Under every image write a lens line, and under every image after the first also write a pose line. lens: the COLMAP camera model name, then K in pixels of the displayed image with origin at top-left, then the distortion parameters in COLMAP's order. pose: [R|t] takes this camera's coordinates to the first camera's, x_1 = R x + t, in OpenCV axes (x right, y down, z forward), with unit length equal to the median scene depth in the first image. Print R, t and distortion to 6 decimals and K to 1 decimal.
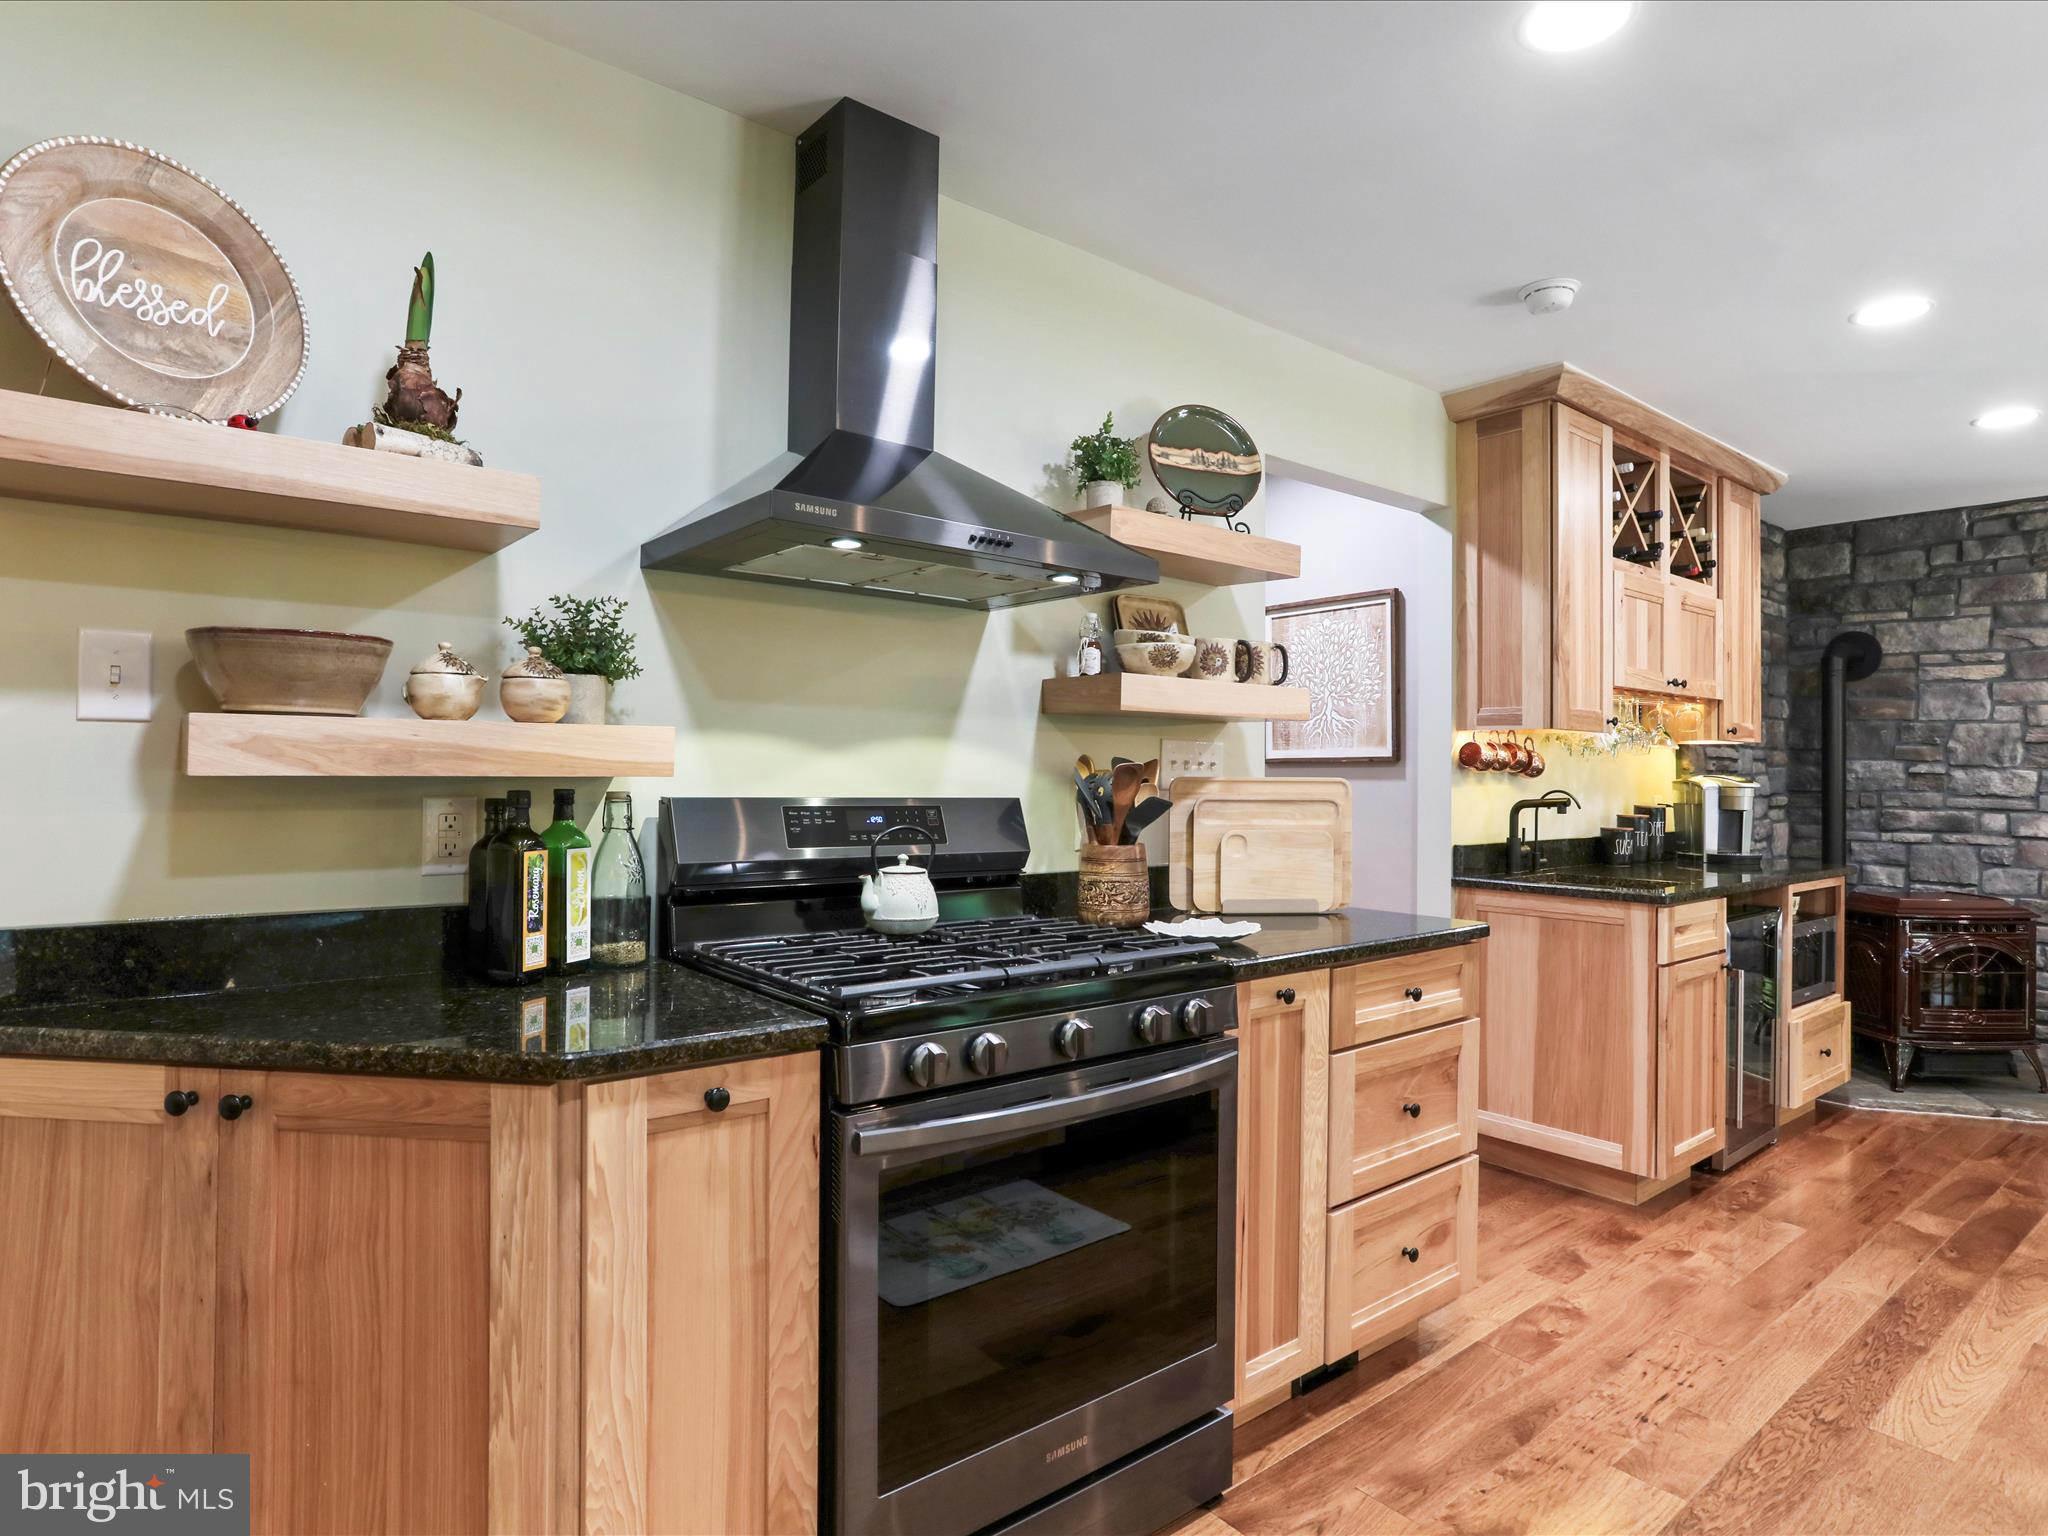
lens RADIAL K [[1128.5, 0, 959.6], [0, 1128.5, 767.8], [0, 0, 1]] dist [-0.060387, 0.020914]
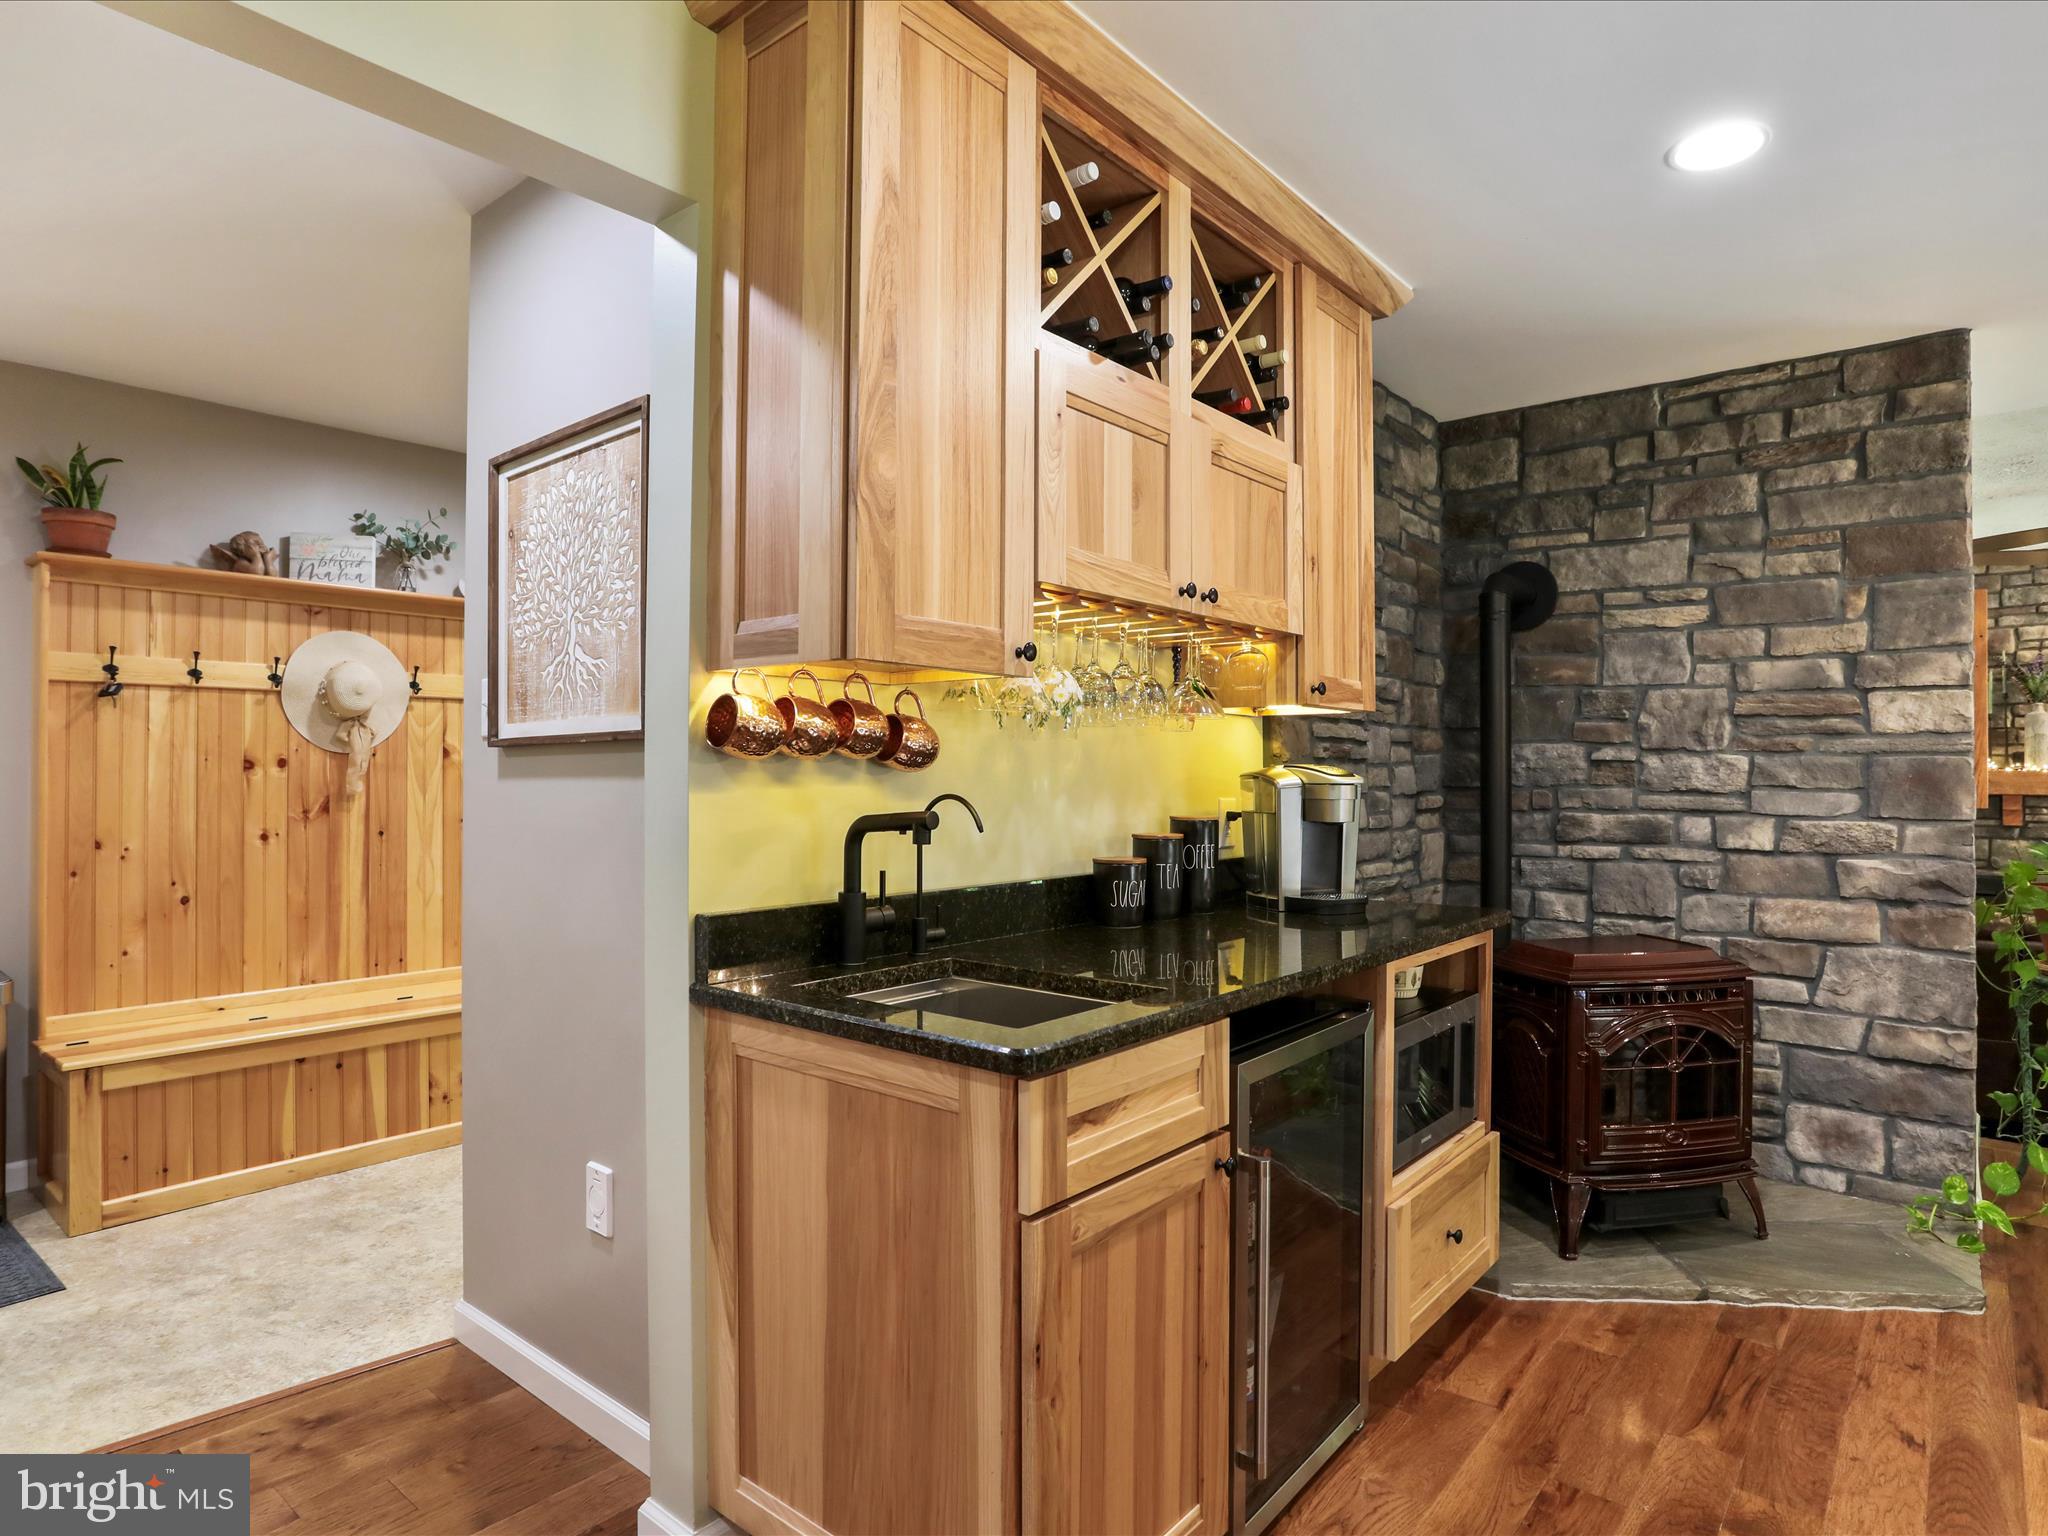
lens RADIAL K [[1128.5, 0, 1009.5], [0, 1128.5, 775.6], [0, 0, 1]] dist [-0.060387, 0.020914]
pose [[0.976198, -0.009599, 0.216668, 0.399826], [0.008093, 0.999937, 0.007838, 0.006788], [-0.216729, -0.005898, 0.976214, 0.436839]]
